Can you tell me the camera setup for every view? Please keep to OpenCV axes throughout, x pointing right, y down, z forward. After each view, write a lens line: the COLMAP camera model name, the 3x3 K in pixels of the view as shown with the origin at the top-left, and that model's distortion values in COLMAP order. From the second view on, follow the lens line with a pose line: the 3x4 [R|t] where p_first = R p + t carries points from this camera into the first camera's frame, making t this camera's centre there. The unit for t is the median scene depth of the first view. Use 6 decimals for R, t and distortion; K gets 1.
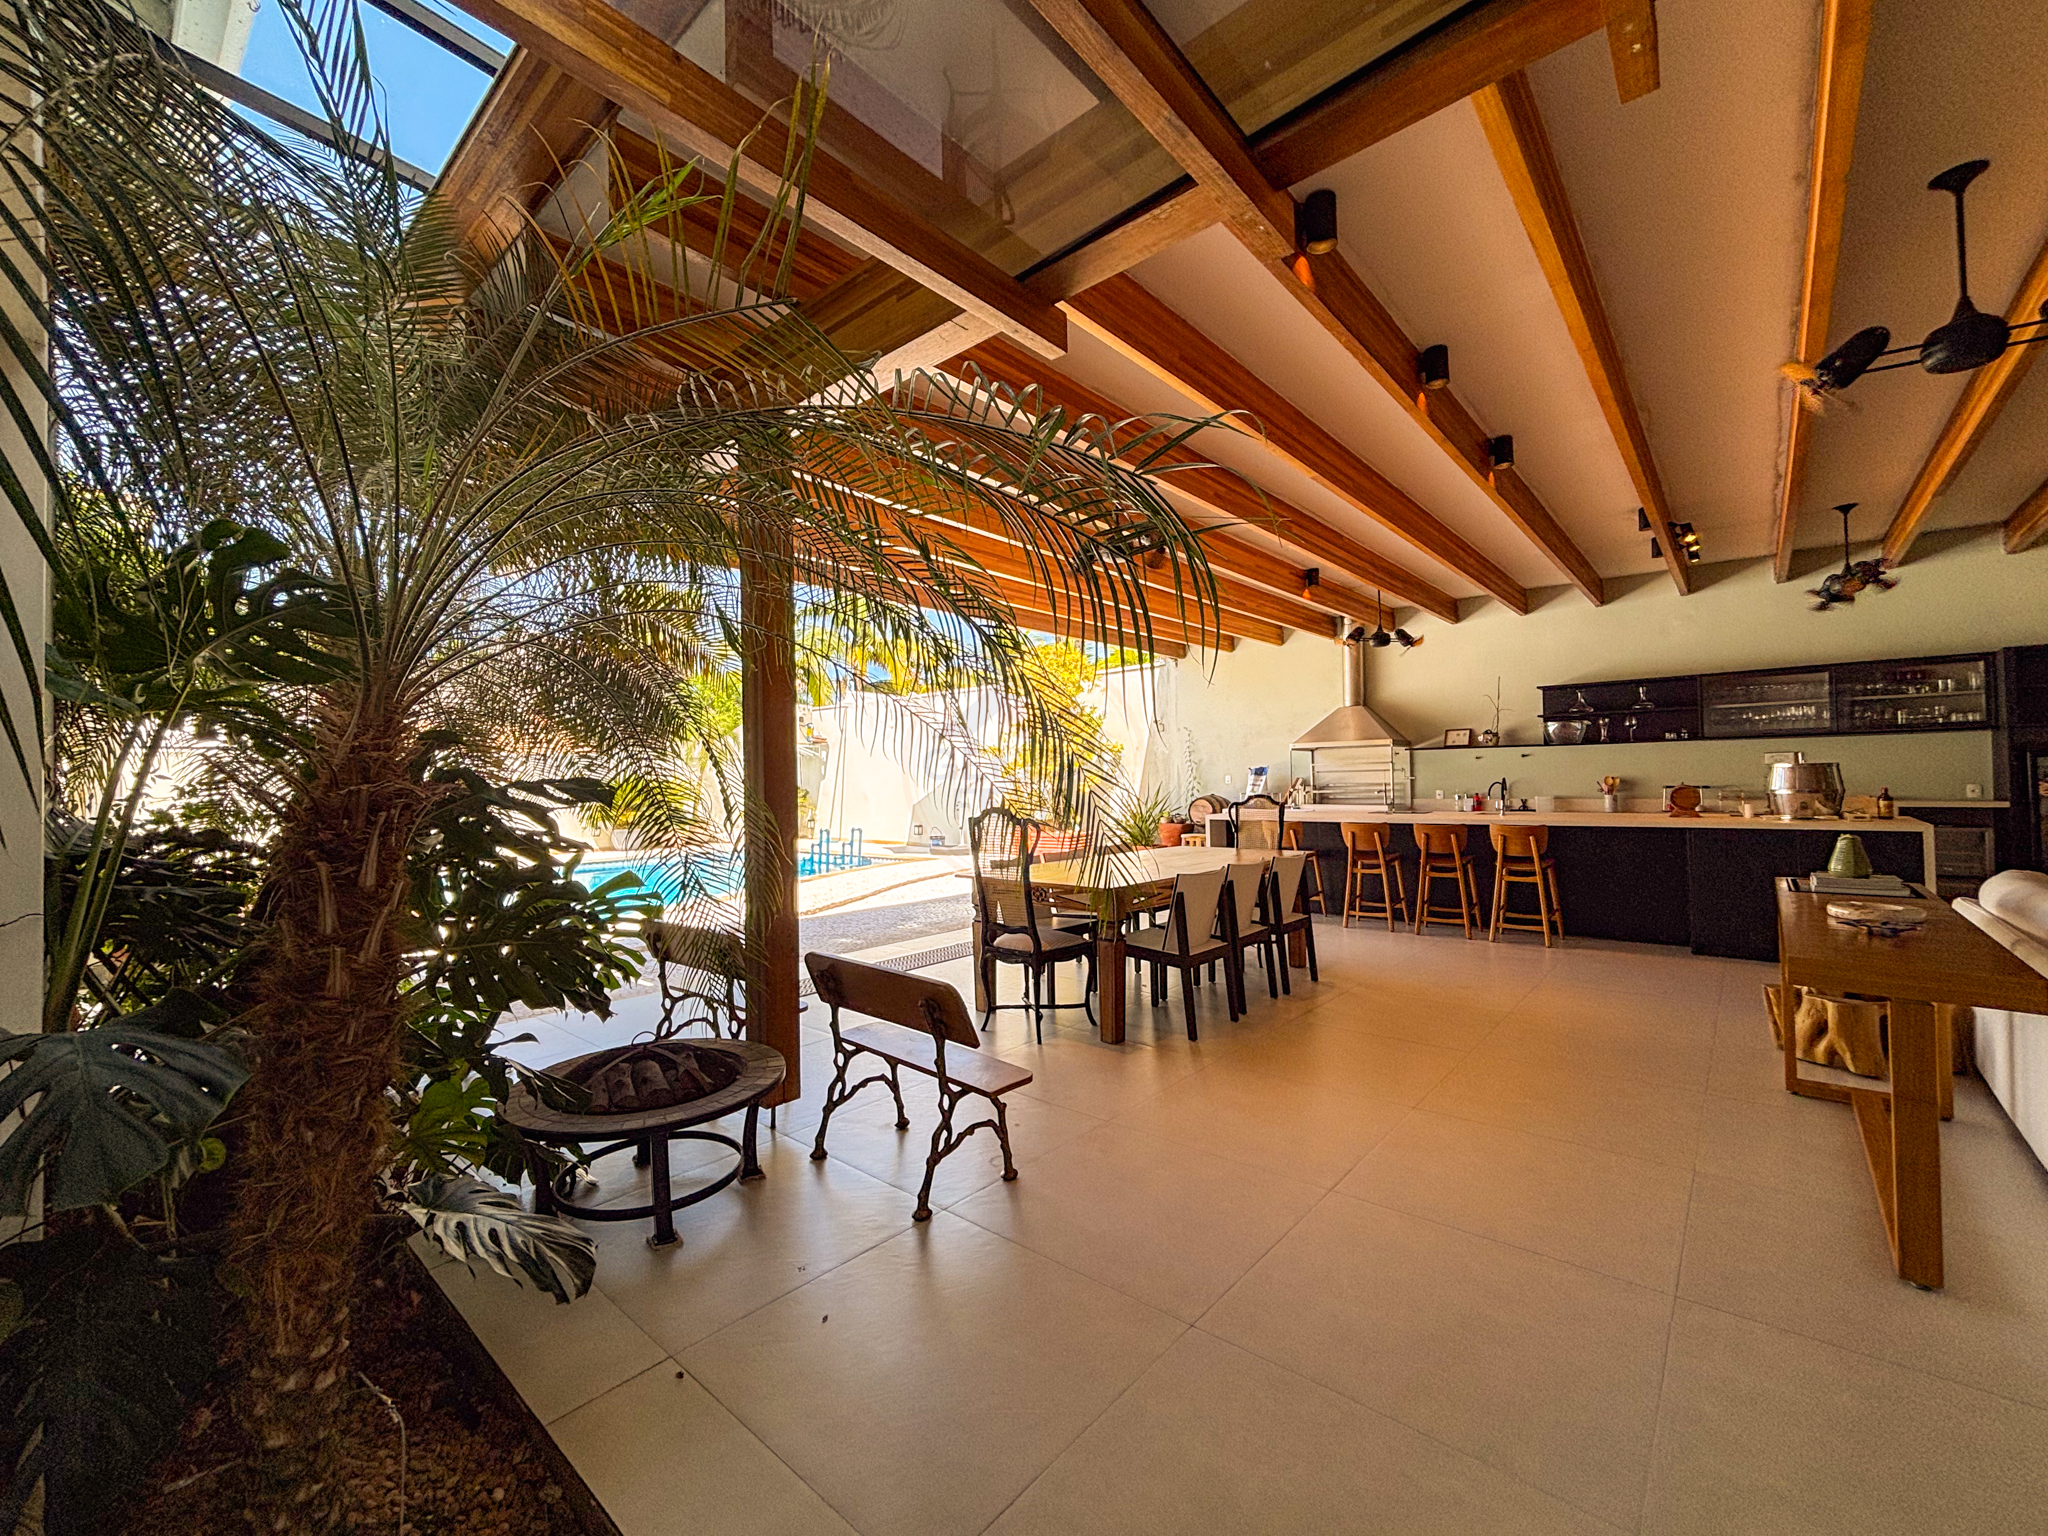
lens RADIAL K [[833.2, 0, 1028.0], [0, 833.2, 769.2], [0, 0, 1]] dist [-0.000416, -0.000060]
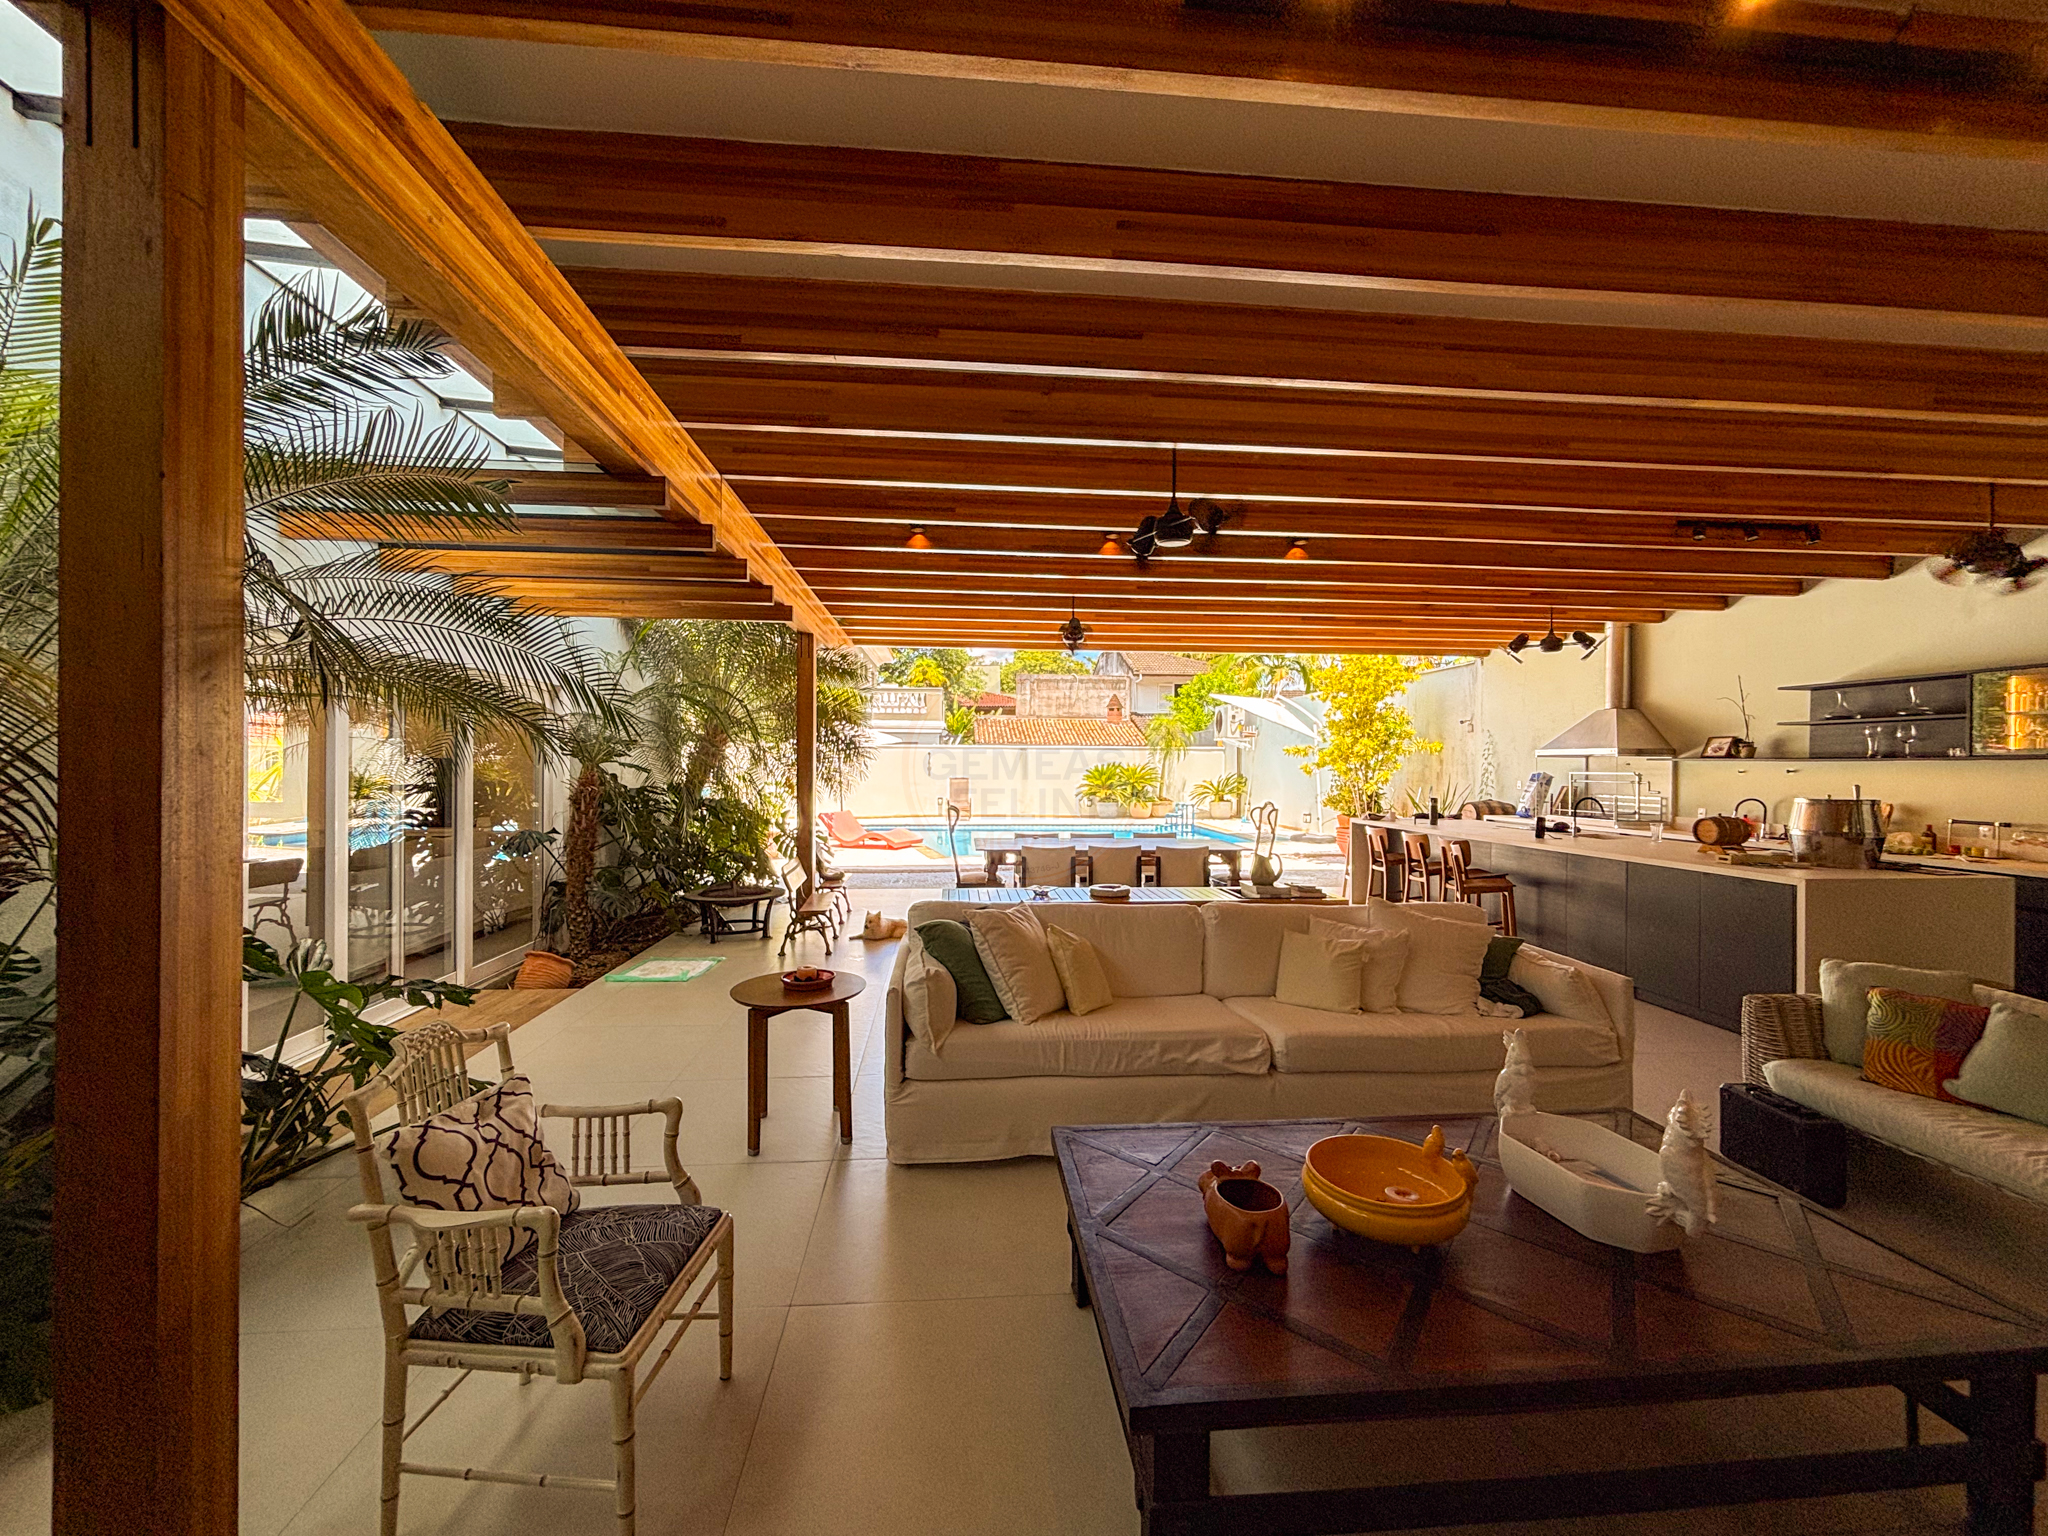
lens RADIAL K [[834.7, 0, 1023.4], [0, 834.7, 765.3], [0, 0, 1]] dist [0.002238, -0.000154]
pose [[0.723082, 0.017823, -0.690533, 0.625671], [-0.003264, 0.999744, 0.022387, -0.038157], [0.690755, -0.013934, 0.722955, -0.090789]]
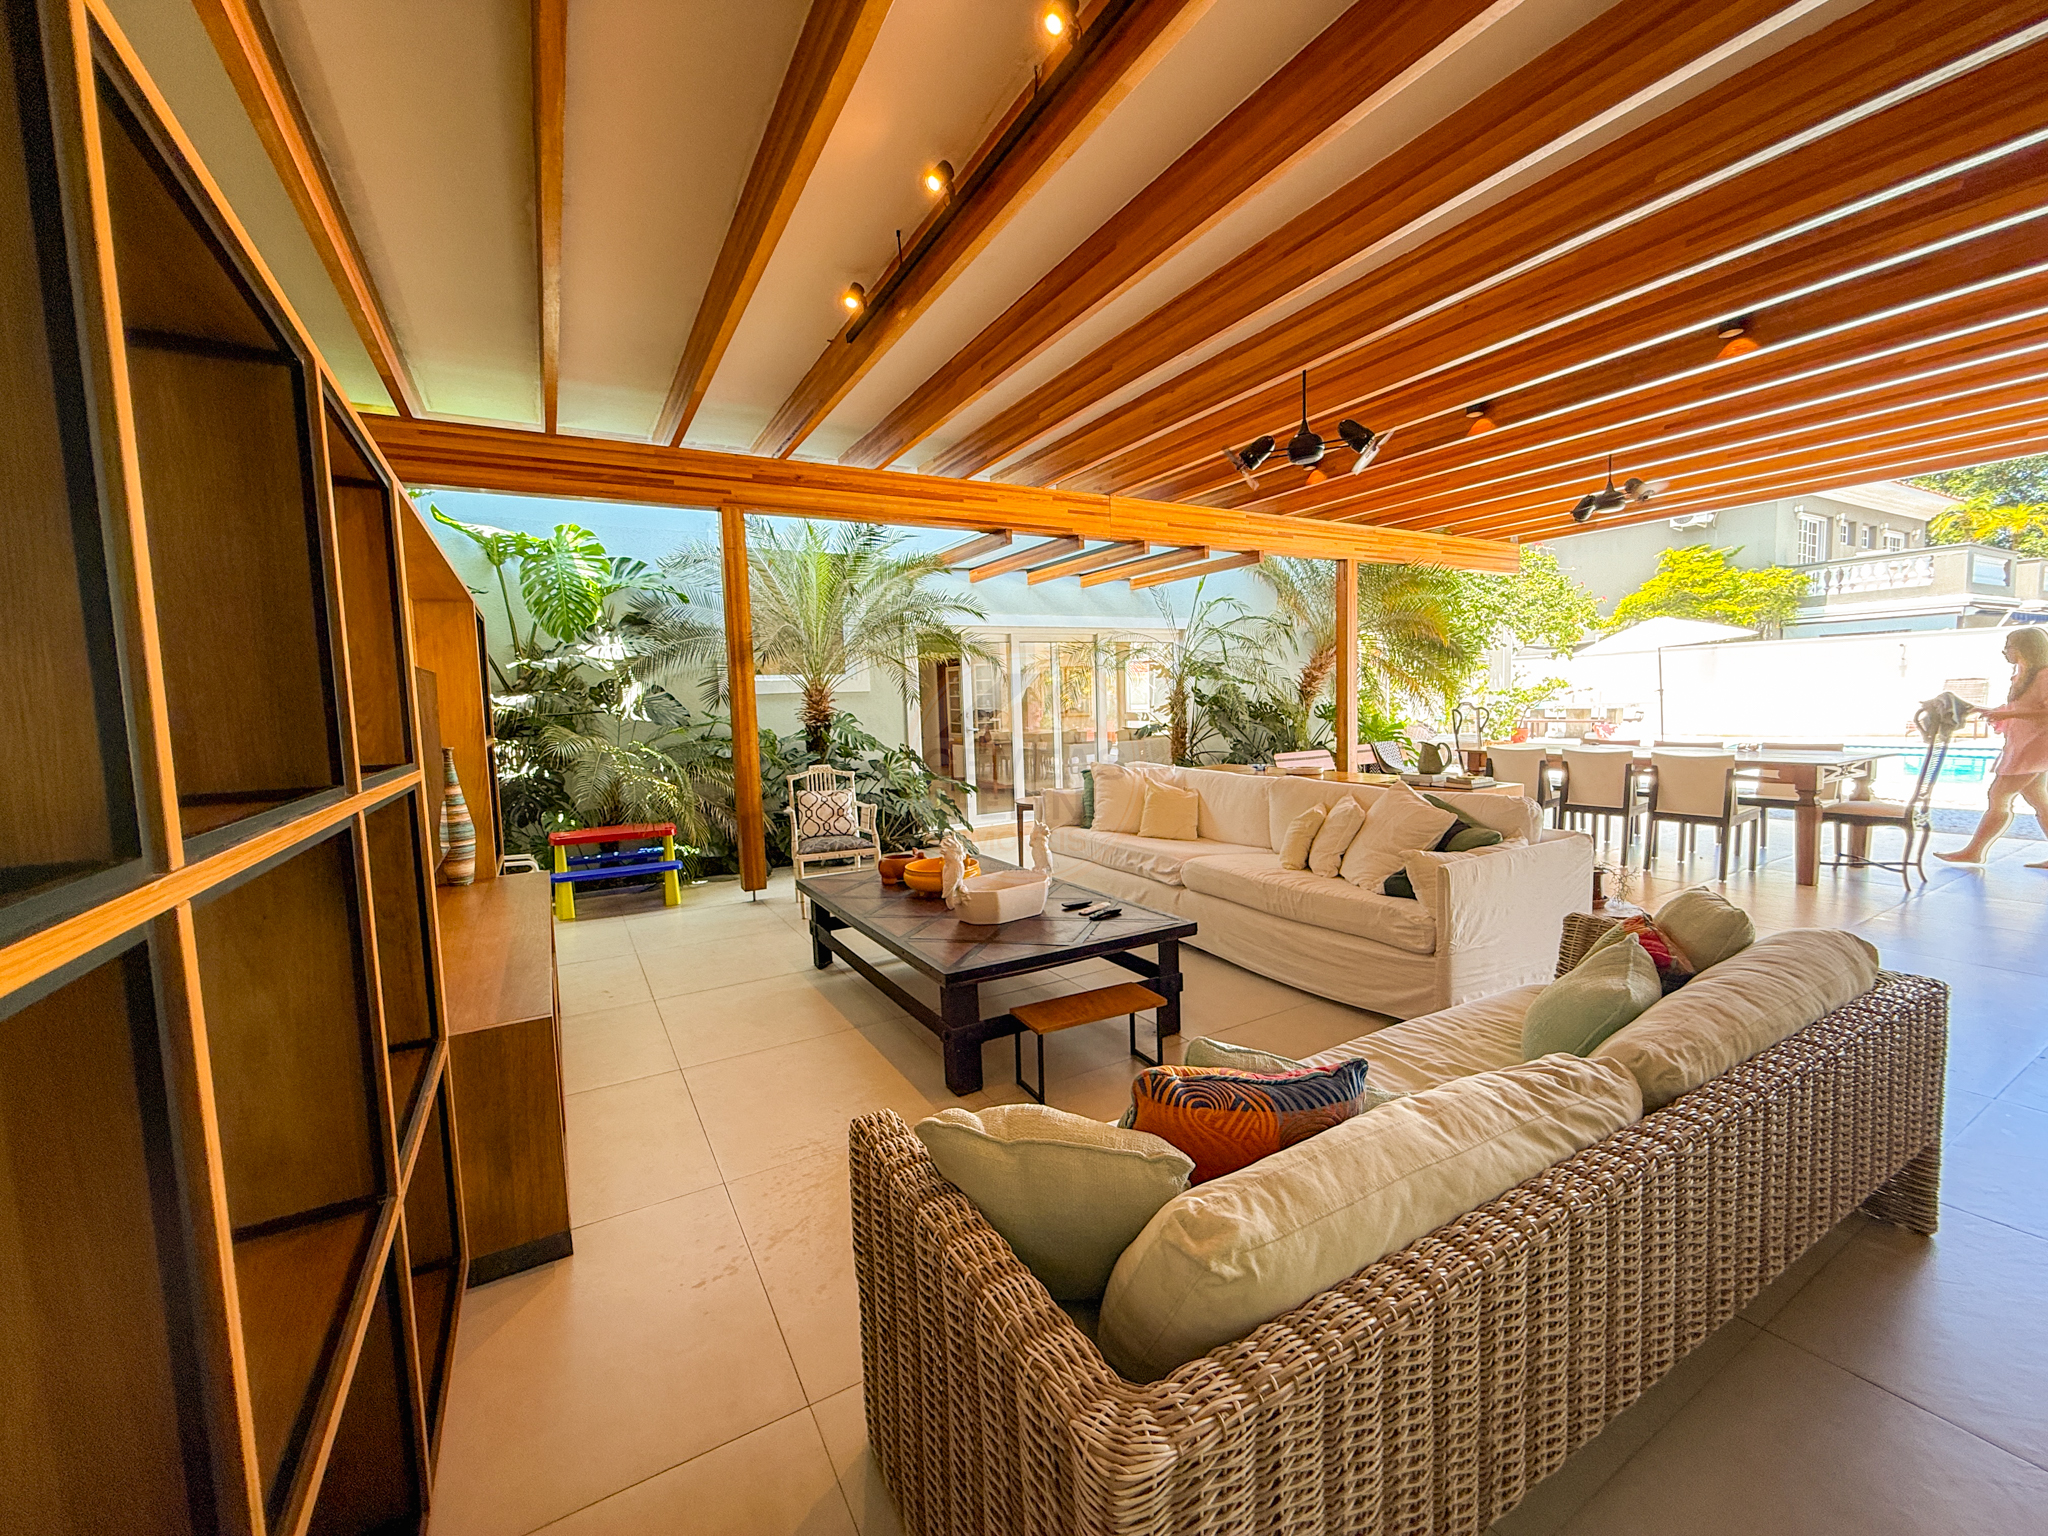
lens RADIAL K [[821.7, 0, 1019.7], [0, 821.7, 768.2], [0, 0, 1]] dist [0.000584, -0.000084]
pose [[-0.320461, 0.101134, -0.941847, 0.932617], [0.055103, 0.994591, 0.088049, -0.015040], [0.945658, -0.023682, -0.324300, 0.308883]]
